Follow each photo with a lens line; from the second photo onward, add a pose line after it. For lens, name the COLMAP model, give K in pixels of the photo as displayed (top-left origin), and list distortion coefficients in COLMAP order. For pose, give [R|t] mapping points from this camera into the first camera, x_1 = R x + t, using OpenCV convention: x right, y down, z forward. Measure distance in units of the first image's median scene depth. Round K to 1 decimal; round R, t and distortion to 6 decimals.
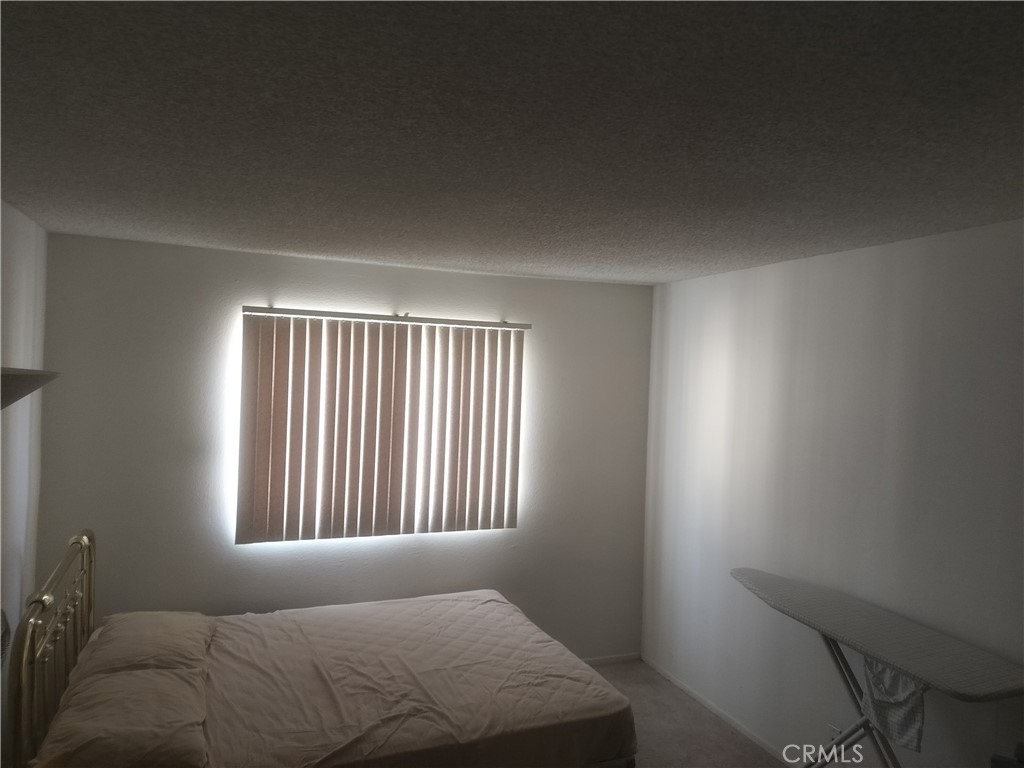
lens RADIAL K [[717.2, 0, 512.0], [0, 717.2, 384.0], [0, 0, 1]] dist [0.044009, -0.046043]
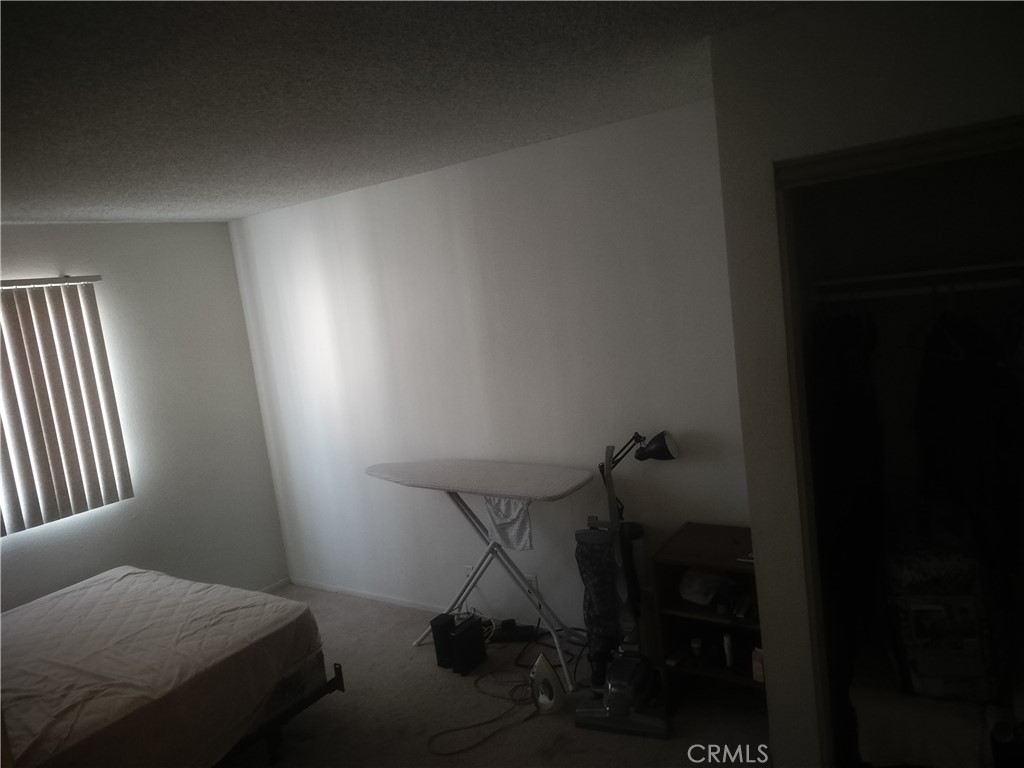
lens RADIAL K [[717.2, 0, 512.0], [0, 717.2, 384.0], [0, 0, 1]] dist [0.044009, -0.046043]
pose [[0.822492, -0.205099, 0.530510, -0.093498], [0.156385, 0.978320, 0.135770, 0.012159], [-0.546854, -0.028706, 0.836735, -0.076431]]
